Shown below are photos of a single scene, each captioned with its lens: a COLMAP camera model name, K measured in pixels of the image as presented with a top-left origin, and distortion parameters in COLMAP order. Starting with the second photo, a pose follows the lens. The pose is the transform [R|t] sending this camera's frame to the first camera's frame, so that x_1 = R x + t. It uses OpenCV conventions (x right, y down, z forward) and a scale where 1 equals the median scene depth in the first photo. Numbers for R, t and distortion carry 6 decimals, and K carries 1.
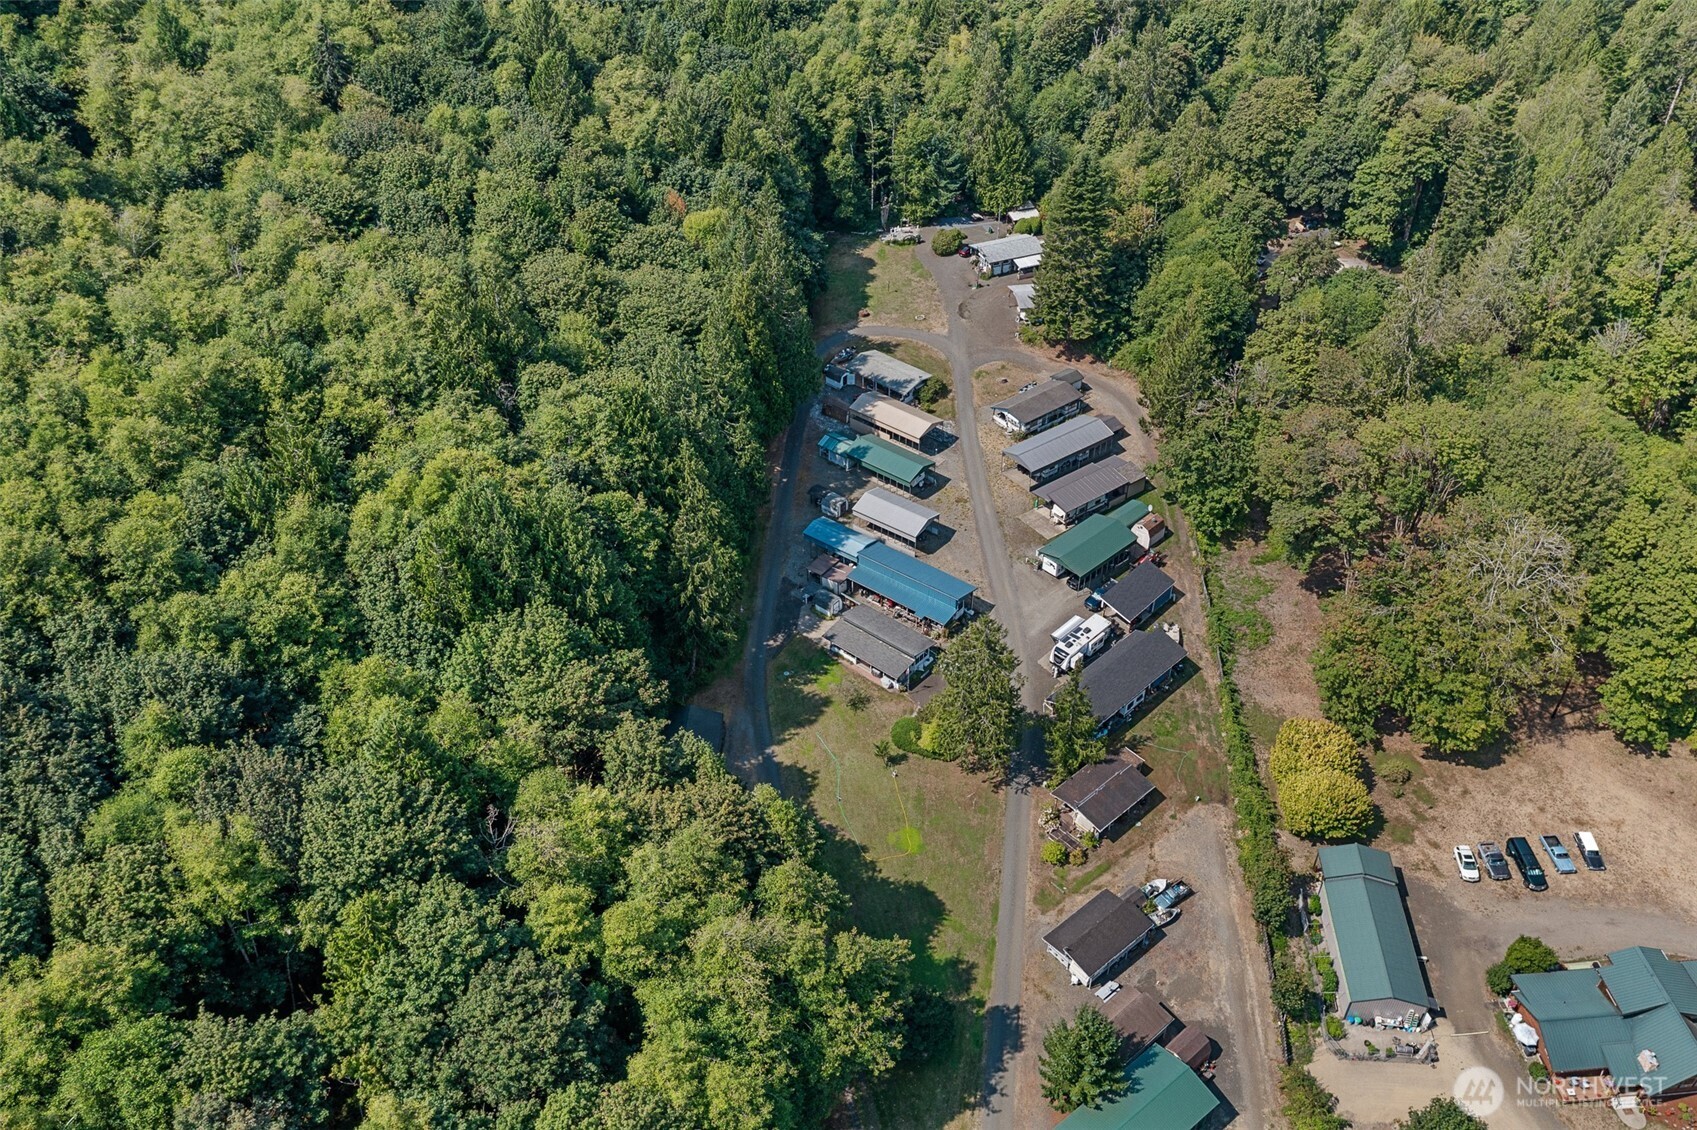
lens RADIAL K [[1338.9, 0, 841.8], [0, 1338.9, 574.5], [0, 0, 1]] dist [-0.022288, 0.013191]
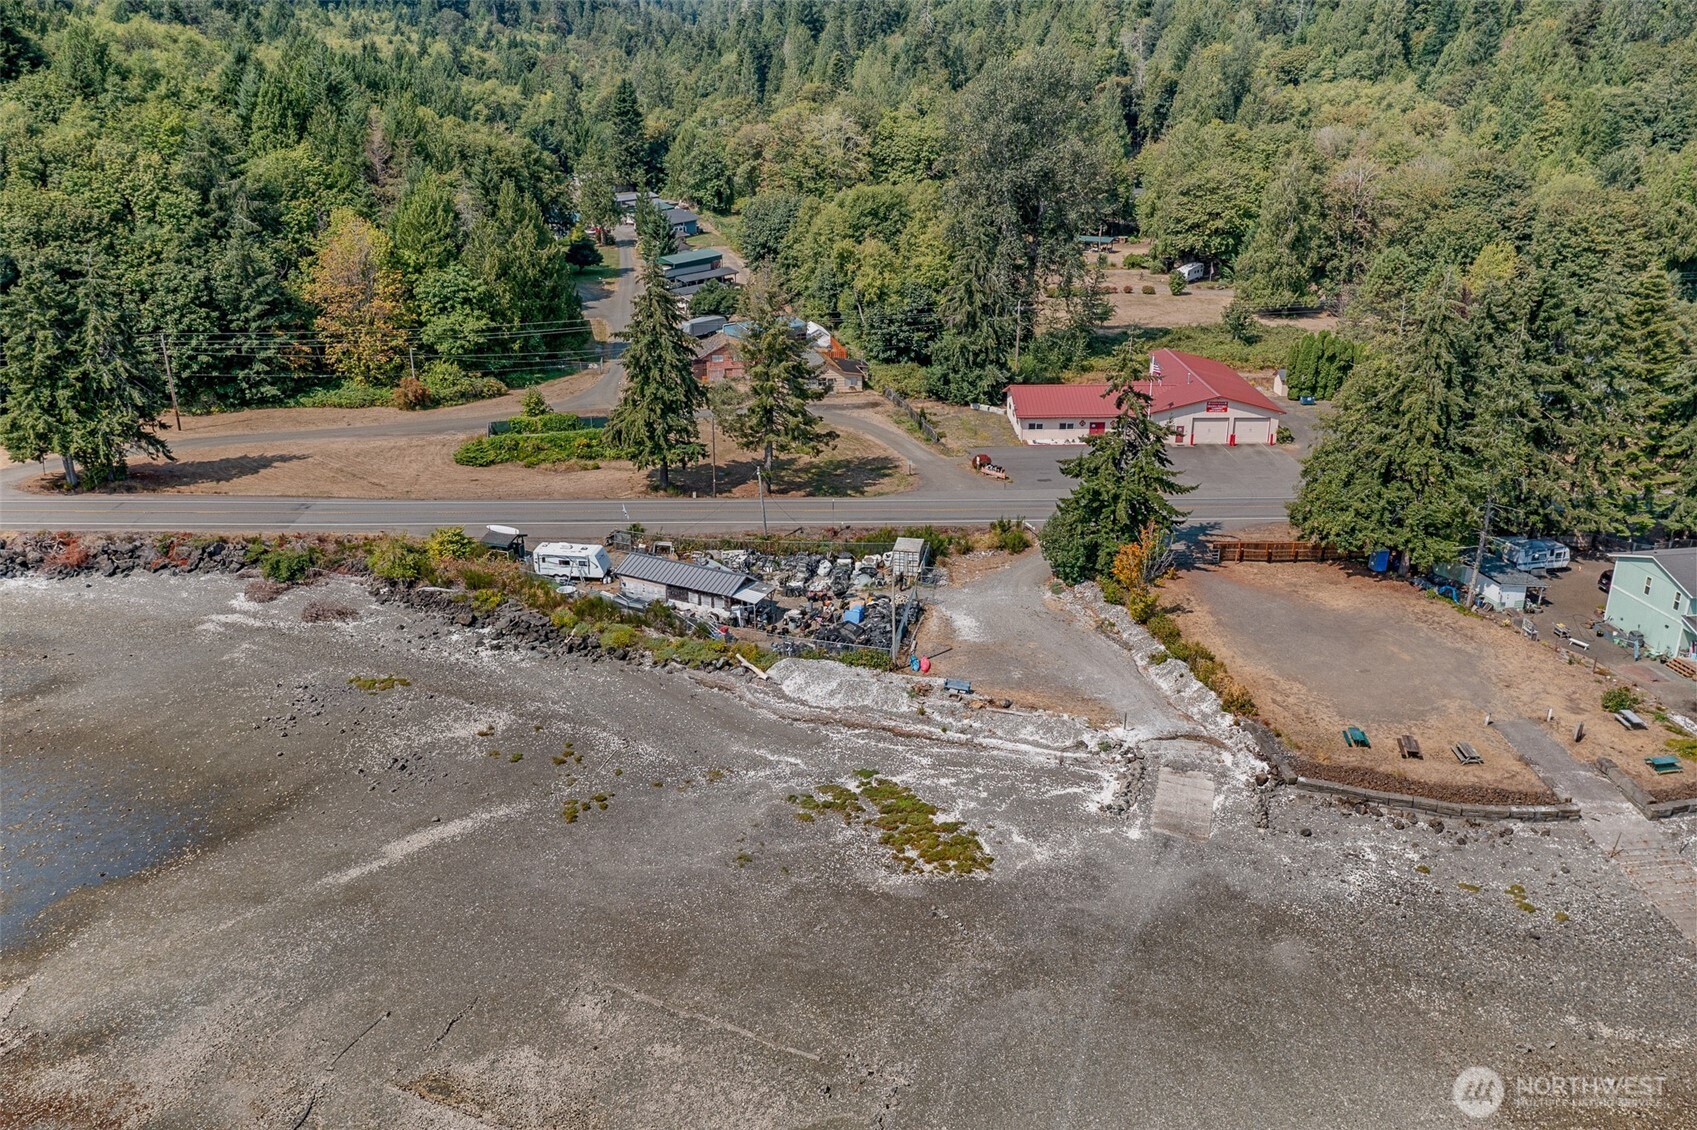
lens RADIAL K [[1338.9, 0, 841.8], [0, 1338.9, 574.5], [0, 0, 1]] dist [-0.022288, 0.013191]
pose [[0.951673, -0.106183, 0.288173, -0.126017], [0.190062, 0.940684, -0.281053, 0.844940], [-0.241237, 0.322241, 0.915405, -0.508243]]
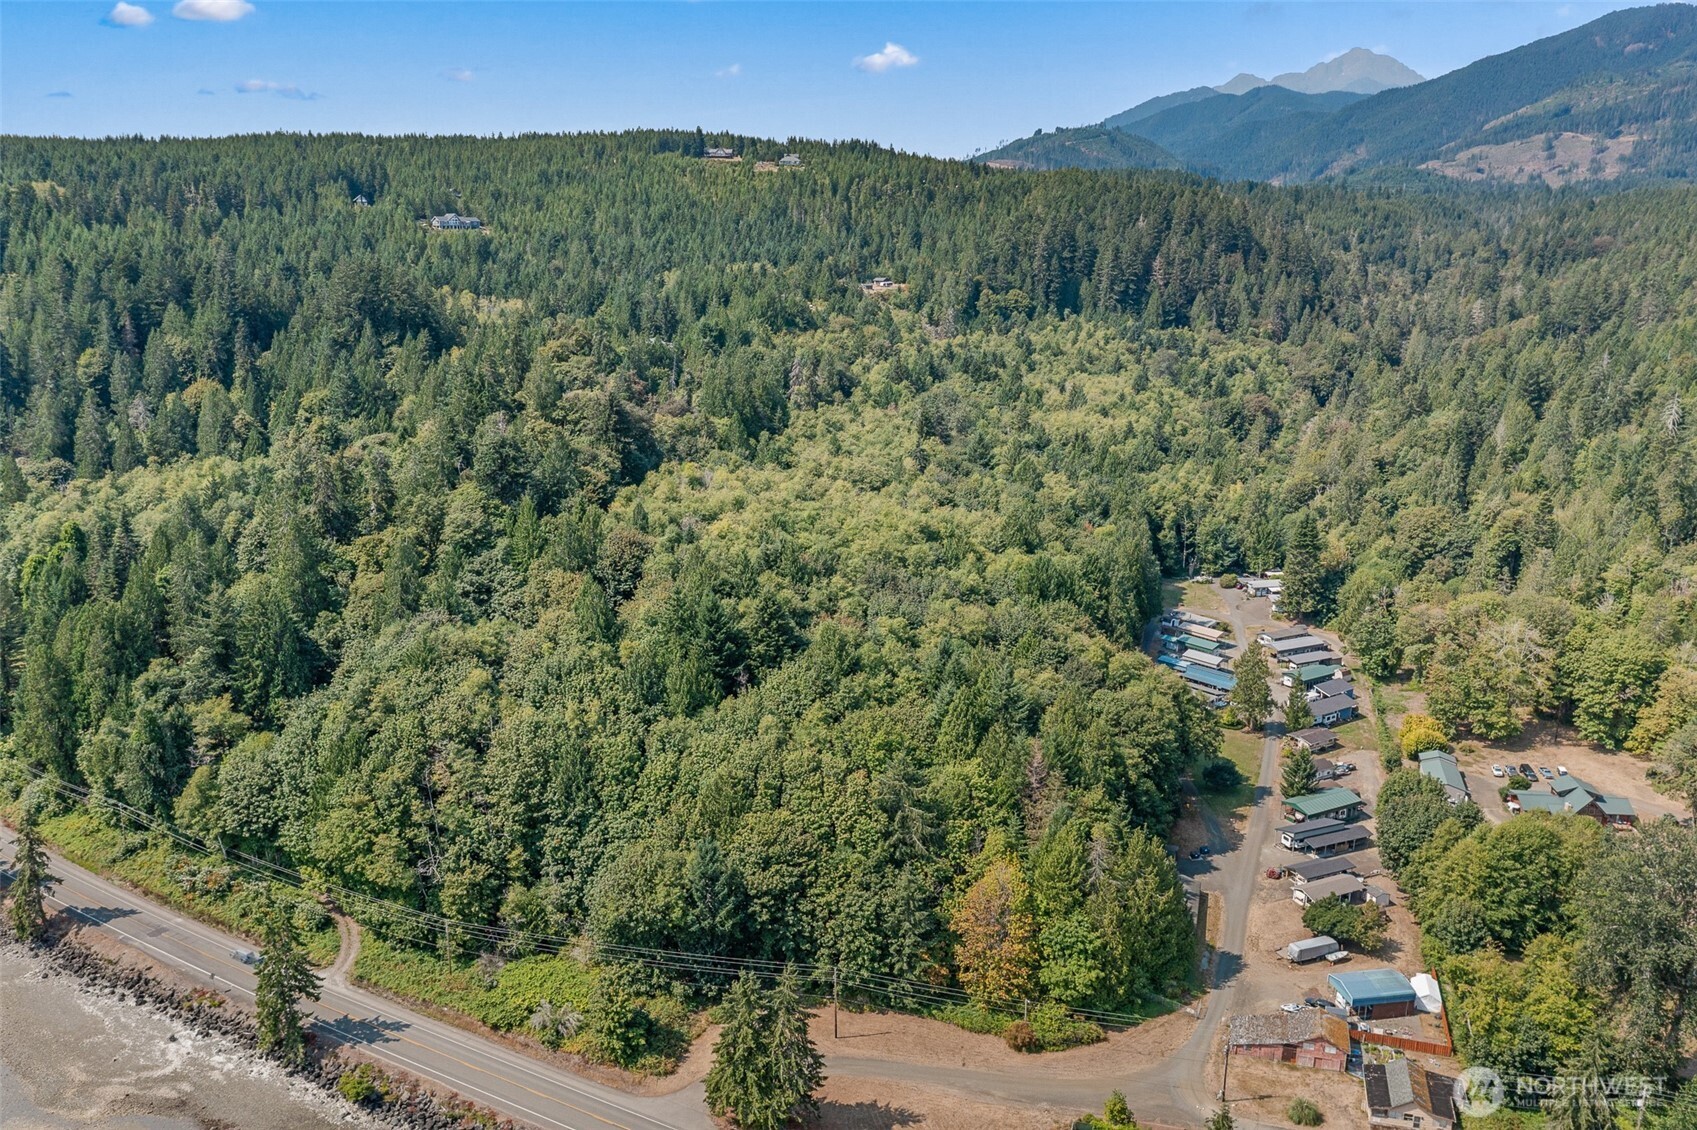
lens RADIAL K [[1339.8, 0, 839.1], [0, 1339.8, 570.5], [0, 0, 1]] dist [-0.018544, -0.000248]
pose [[0.979669, 0.054340, -0.193122, -0.093096], [-0.130789, 0.902929, -0.409406, 0.583732], [0.152129, 0.426340, 0.891679, -0.716943]]
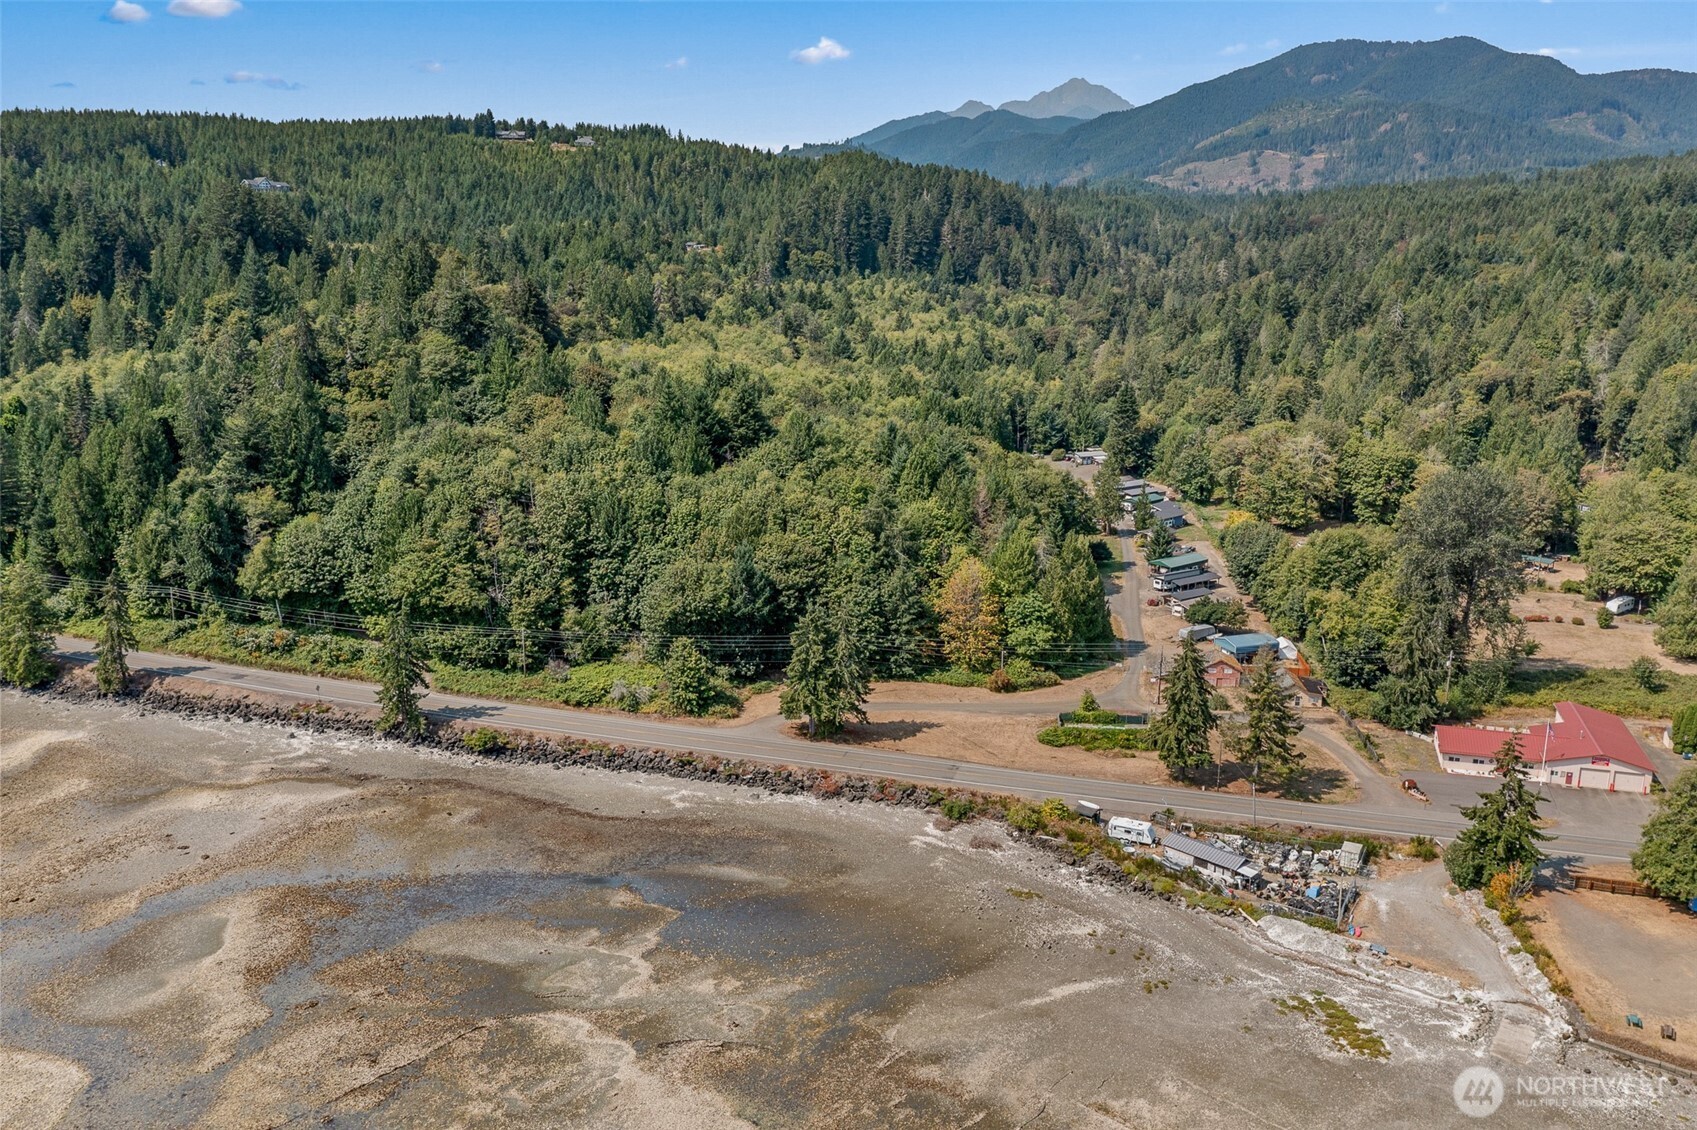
lens RADIAL K [[1338.9, 0, 841.8], [0, 1338.9, 574.5], [0, 0, 1]] dist [-0.022288, 0.013191]
pose [[0.999888, 0.007718, -0.012830, -0.249233], [-0.012522, 0.900840, -0.433971, 0.897131], [0.008208, 0.434083, 0.900835, -0.842300]]
